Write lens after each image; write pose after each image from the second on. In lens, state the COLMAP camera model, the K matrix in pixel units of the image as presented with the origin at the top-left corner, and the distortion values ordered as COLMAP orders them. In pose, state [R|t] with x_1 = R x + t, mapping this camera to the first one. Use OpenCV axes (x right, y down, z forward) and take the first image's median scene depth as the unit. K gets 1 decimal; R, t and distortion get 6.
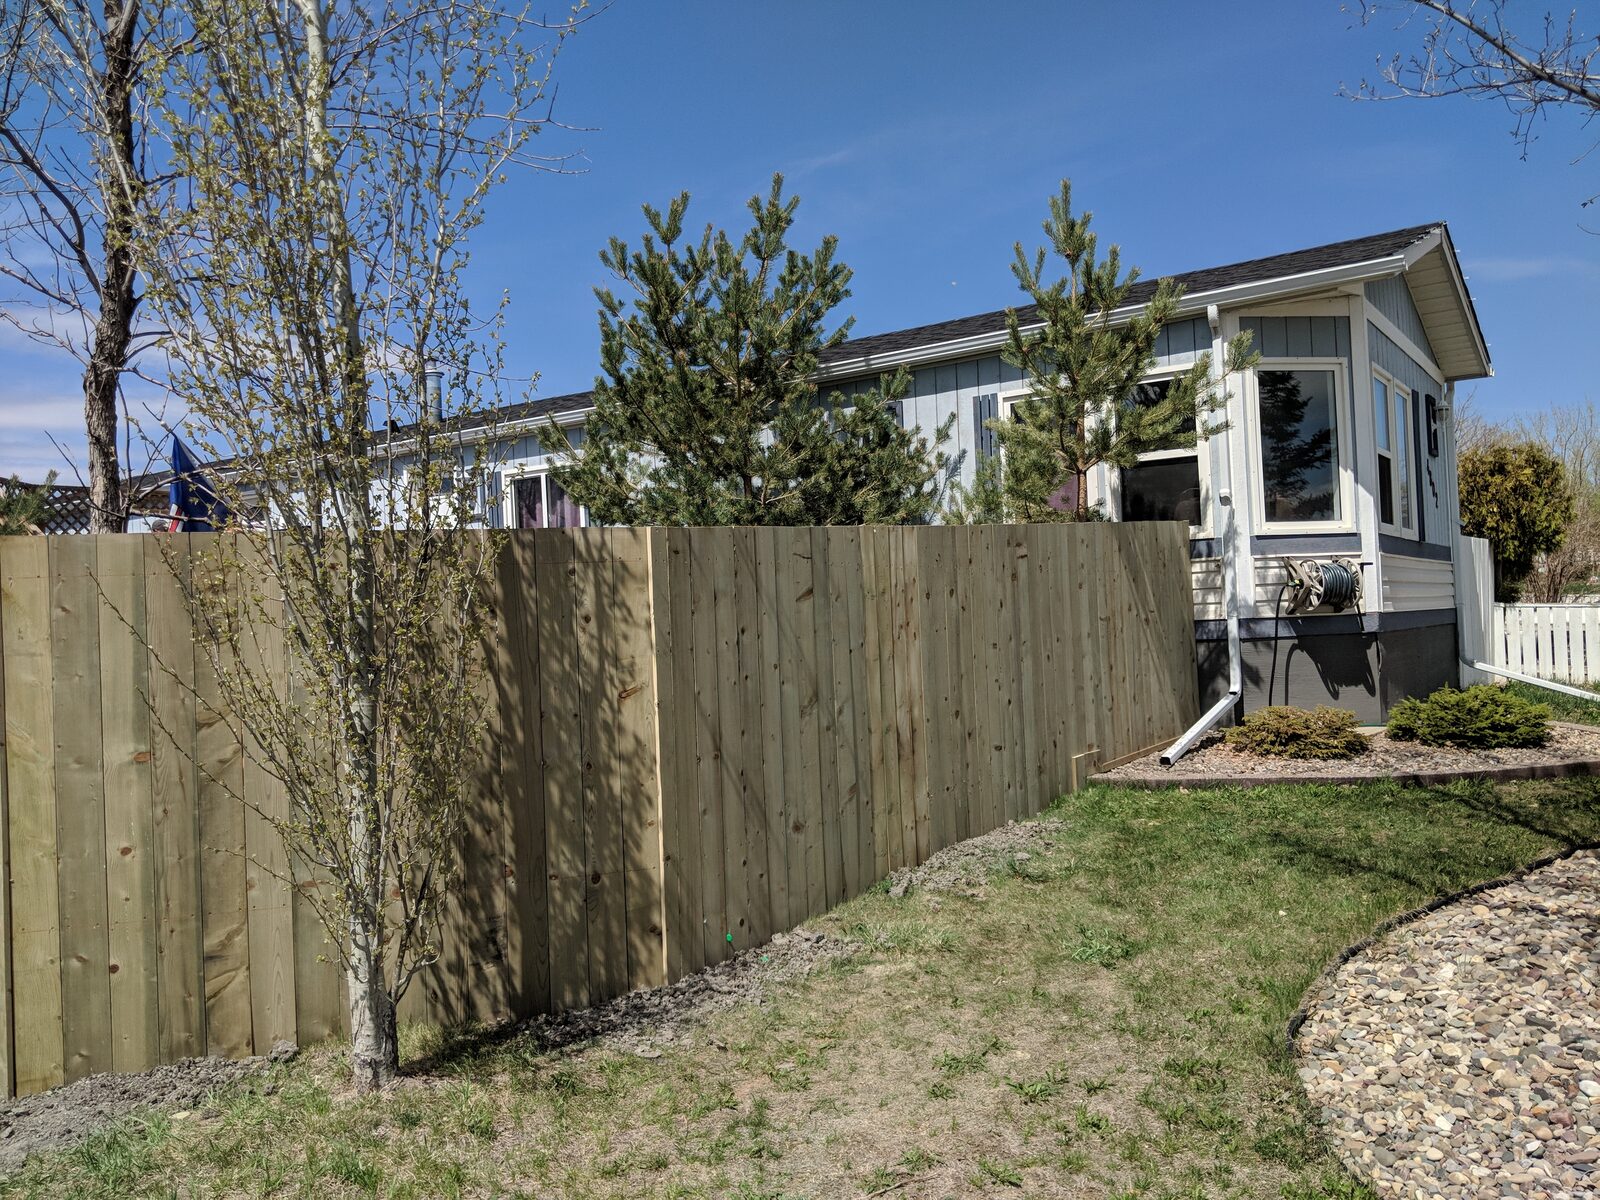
lens RADIAL K [[1281.4, 0, 797.5], [0, 1281.4, 590.3], [0, 0, 1]] dist [0.058328, -0.104438]
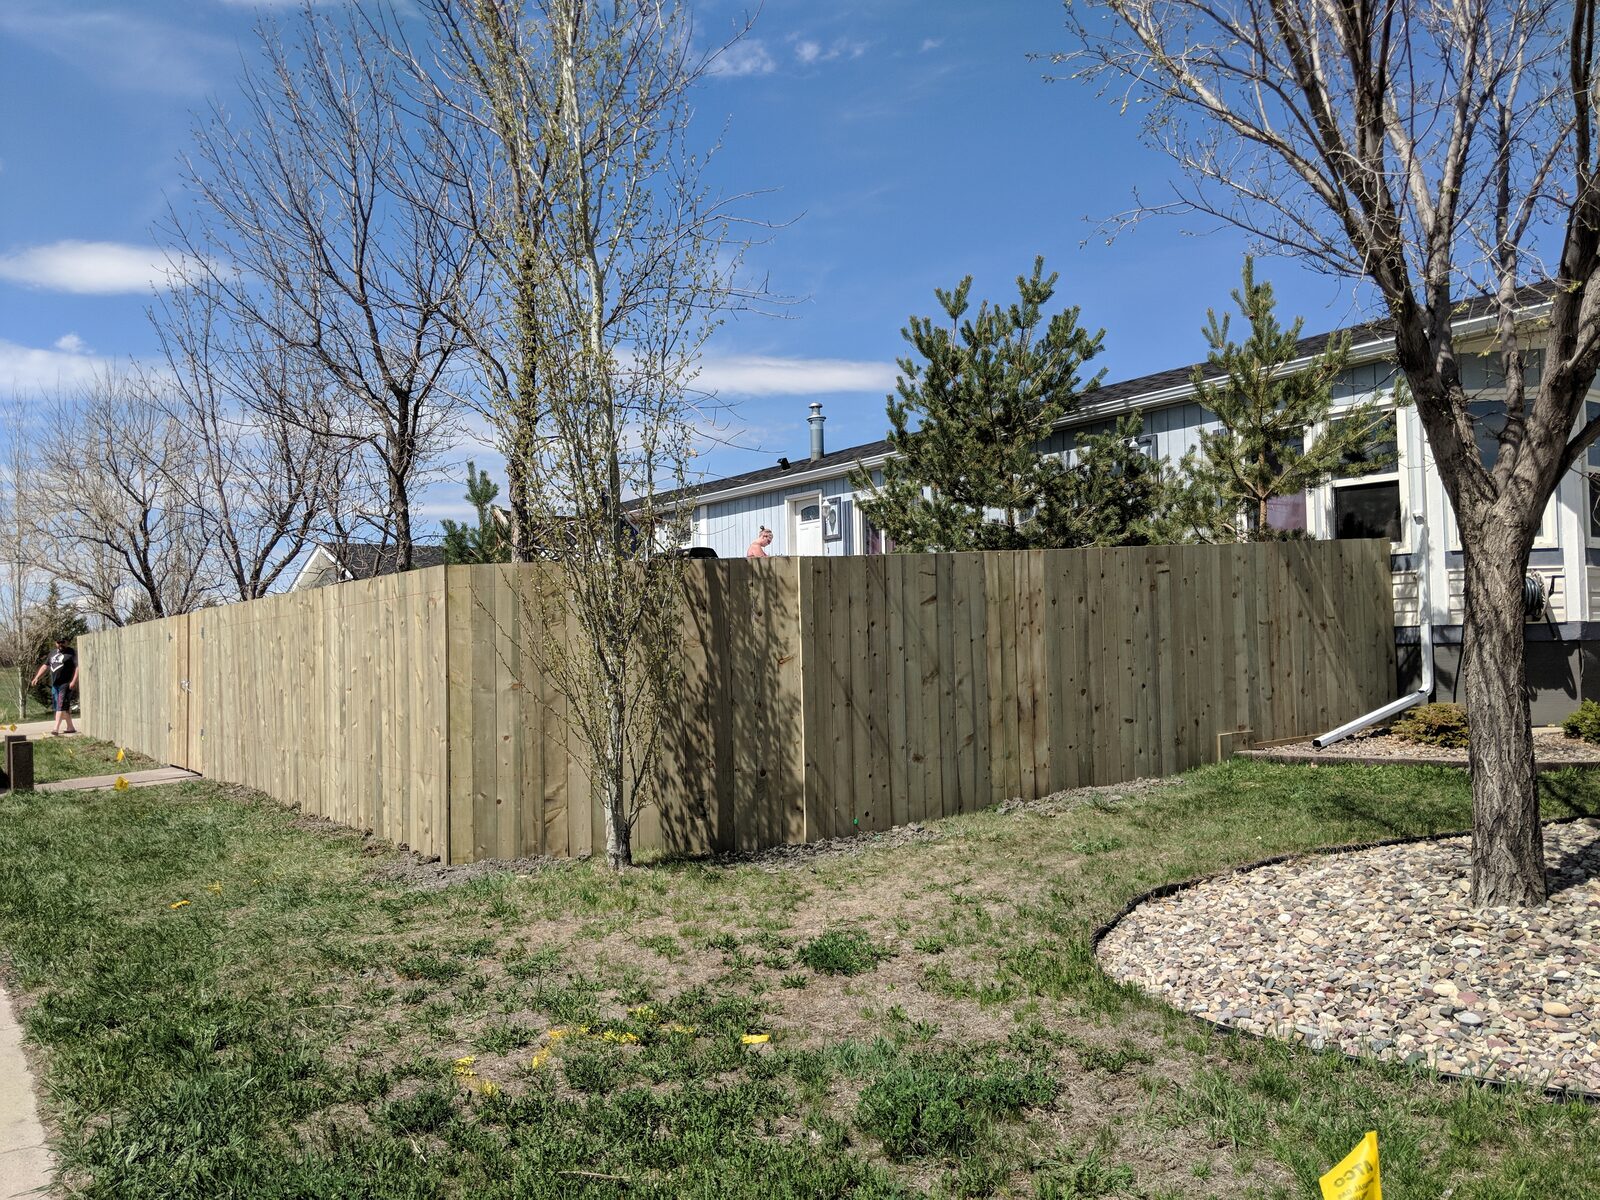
lens RADIAL K [[1281.4, 0, 790.7], [0, 1281.4, 610.6], [0, 0, 1]] dist [0.058328, -0.104438]
pose [[0.933787, 0.010151, -0.357685, 0.253152], [-0.006395, 0.999911, 0.011681, -0.000619], [0.357772, -0.008620, 0.933769, -0.277301]]
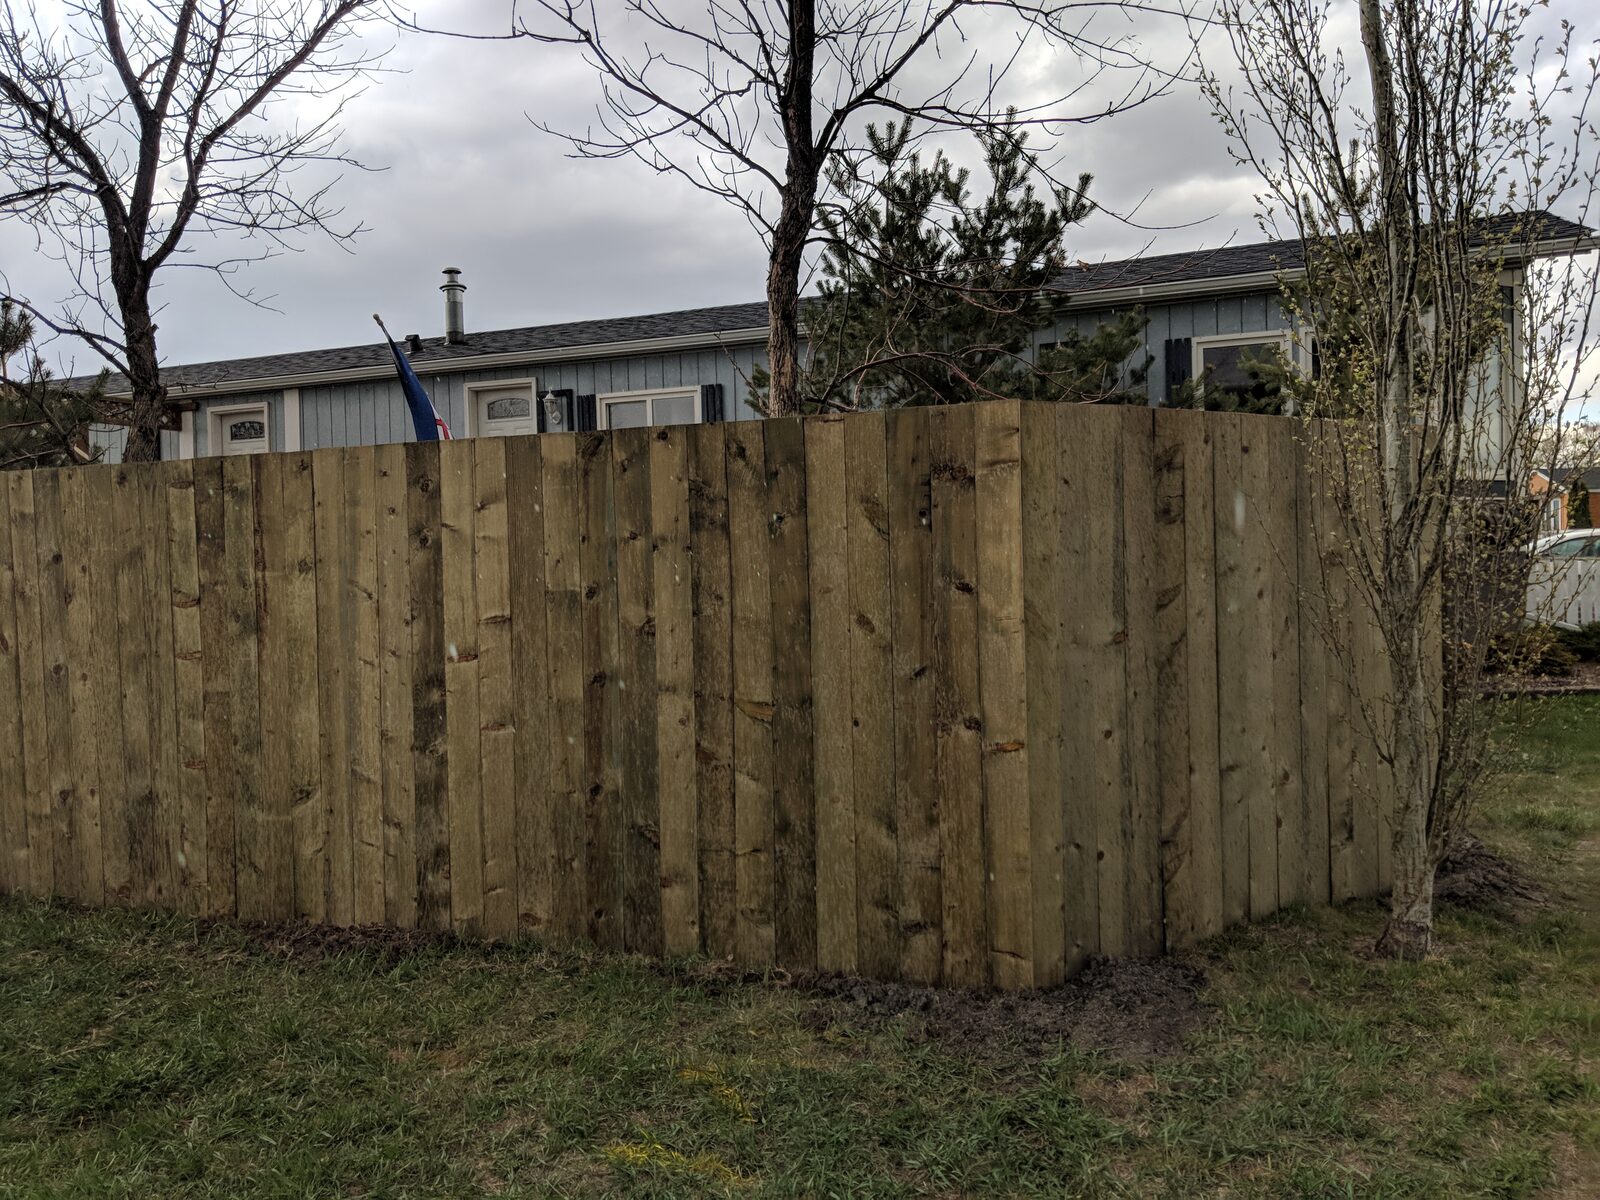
lens RADIAL K [[1281.4, 0, 799.5], [0, 1281.4, 586.3], [0, 0, 1]] dist [0.058328, -0.104438]
pose [[0.970937, 0.014256, 0.238909, -0.492328], [-0.020916, 0.999459, 0.025363, 0.035979], [-0.238418, -0.029623, 0.970711, 0.060965]]
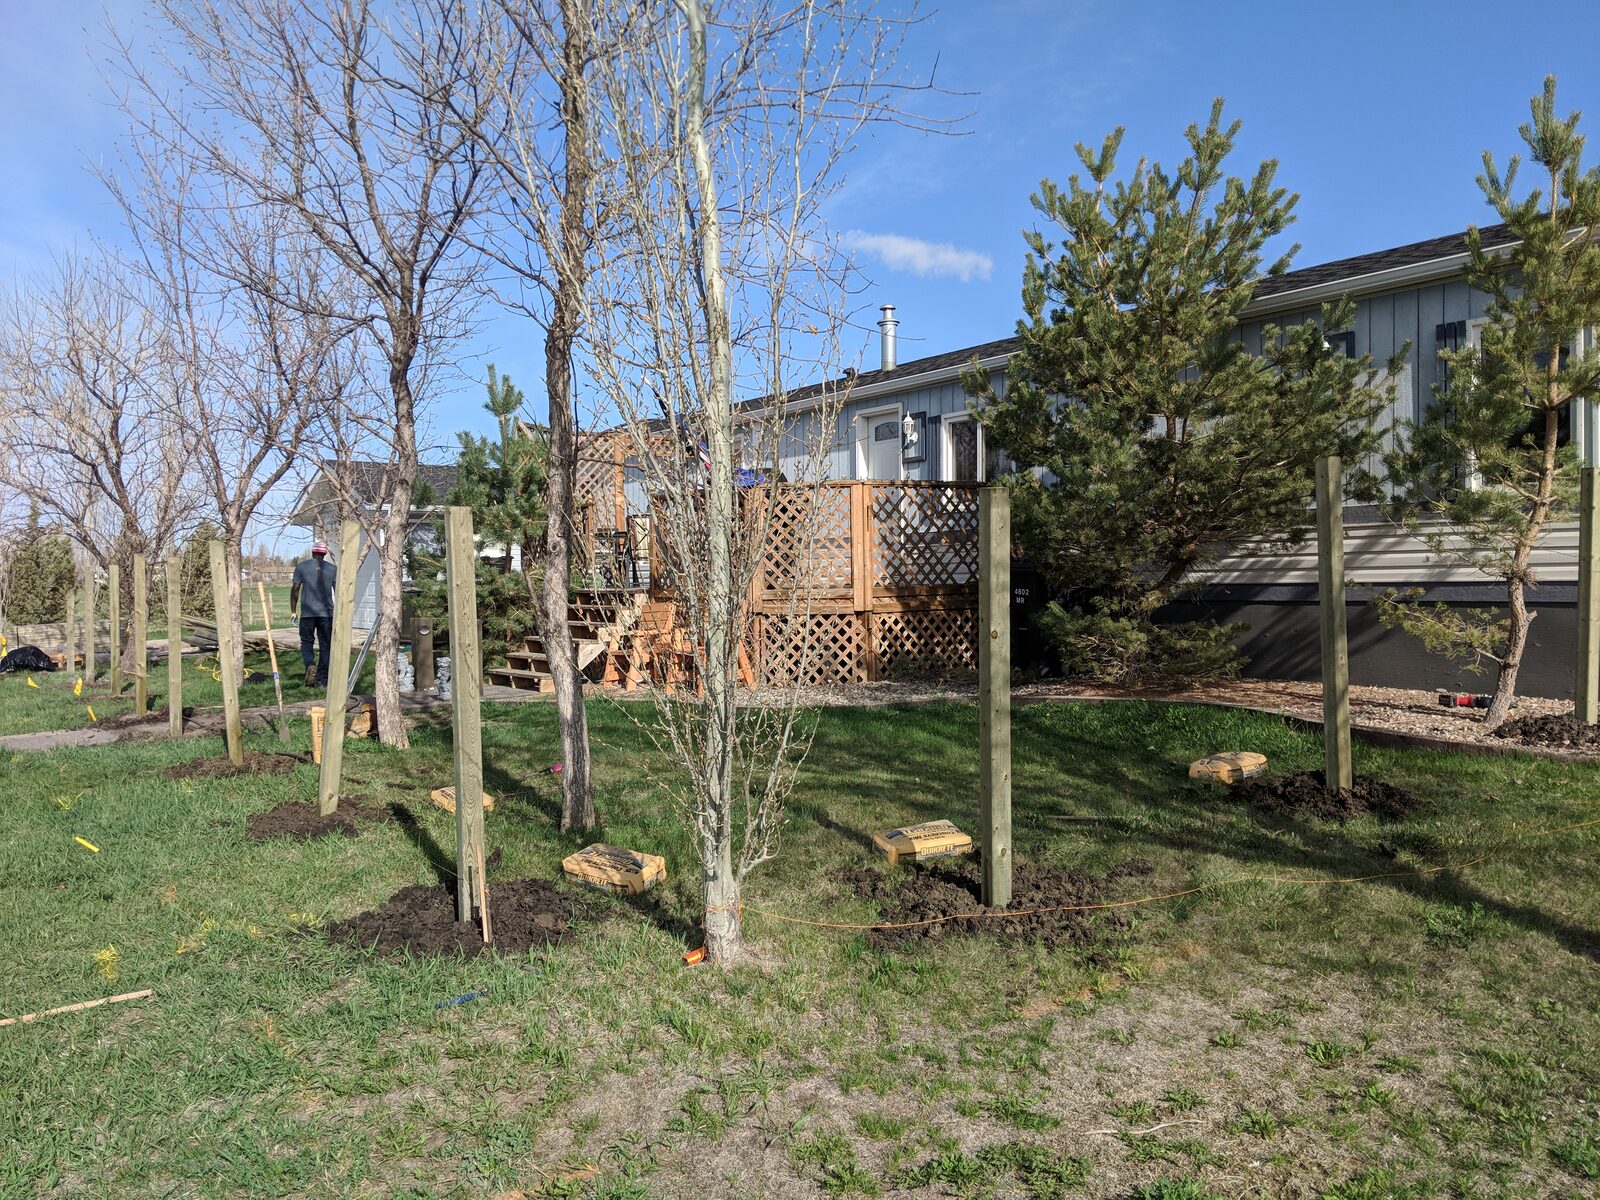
lens RADIAL K [[1281.4, 0, 813.1], [0, 1281.4, 571.9], [0, 0, 1]] dist [0.058328, -0.104438]
pose [[0.934456, 0.031465, -0.354686, 0.069956], [-0.019718, 0.999132, 0.036686, -0.001408], [0.355533, -0.027288, 0.934265, -0.016003]]
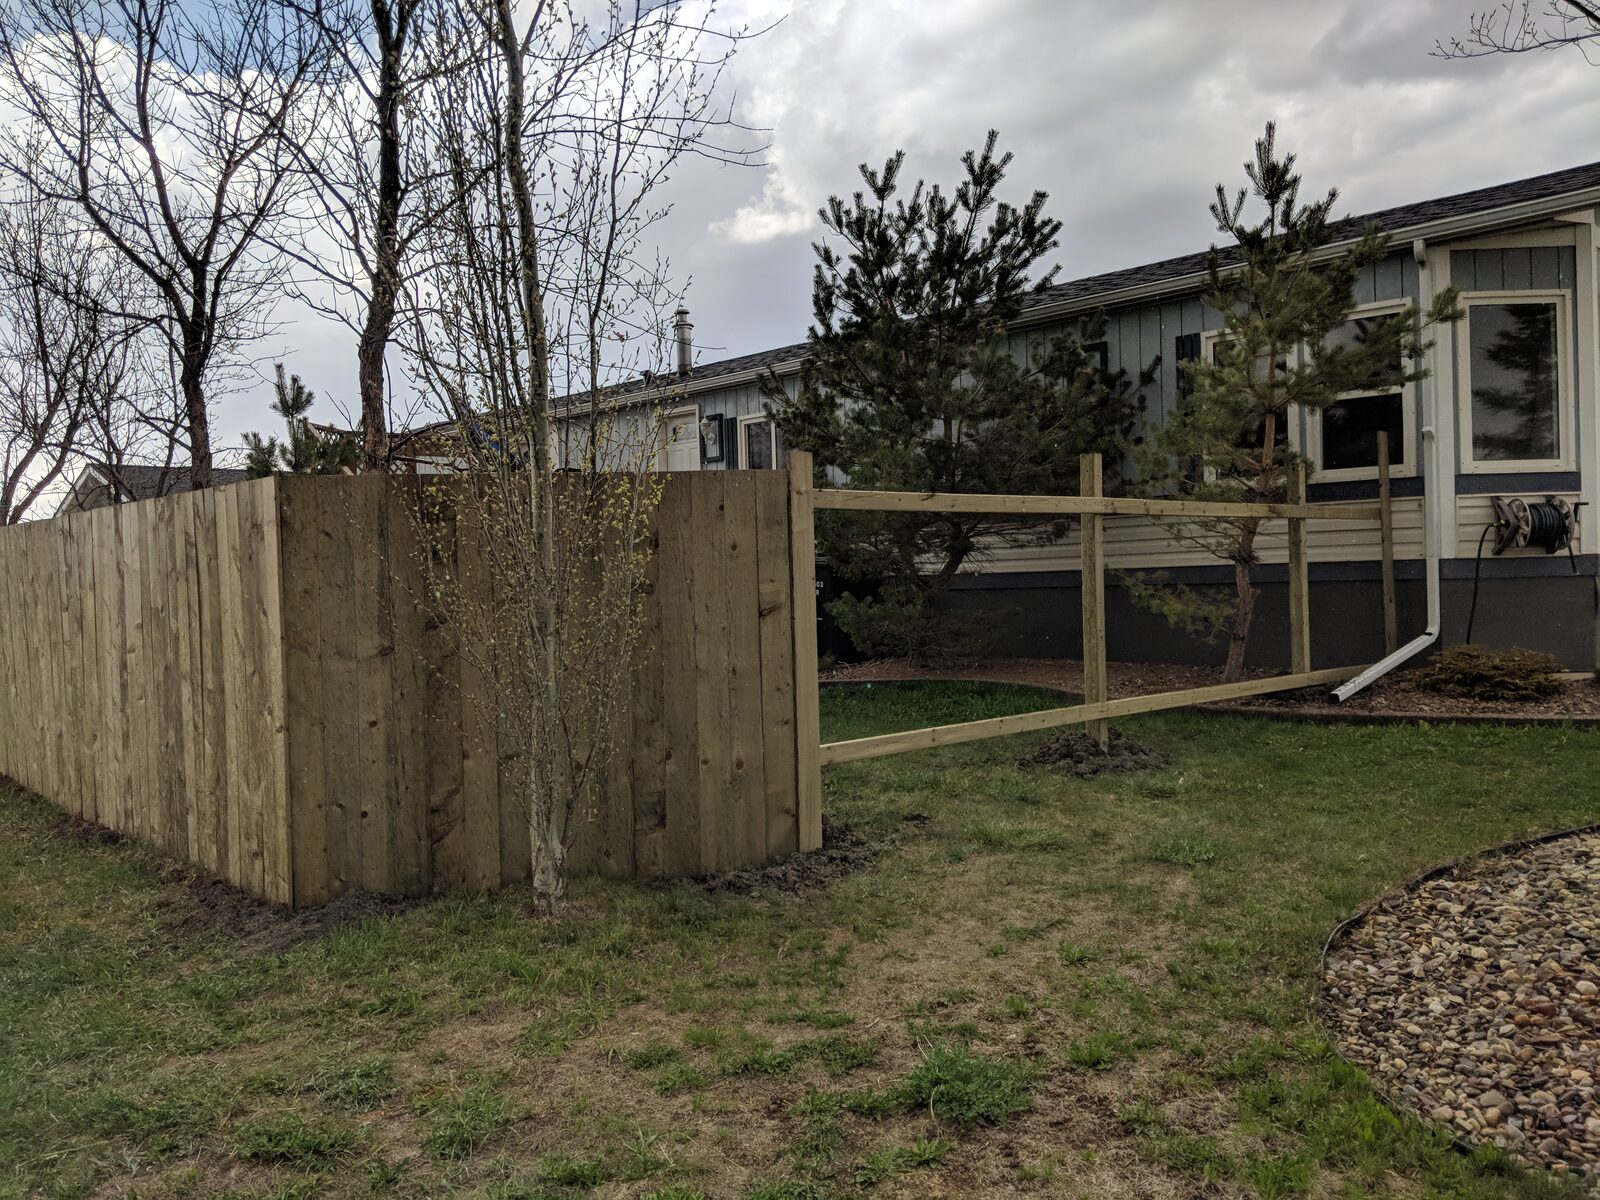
lens RADIAL K [[1281.4, 0, 804.6], [0, 1281.4, 585.4], [0, 0, 1]] dist [0.058328, -0.104438]
pose [[0.977585, 0.017209, -0.209834, 0.082030], [-0.008147, 0.998999, 0.043977, 0.002718], [0.210381, -0.041281, 0.976747, -0.076394]]
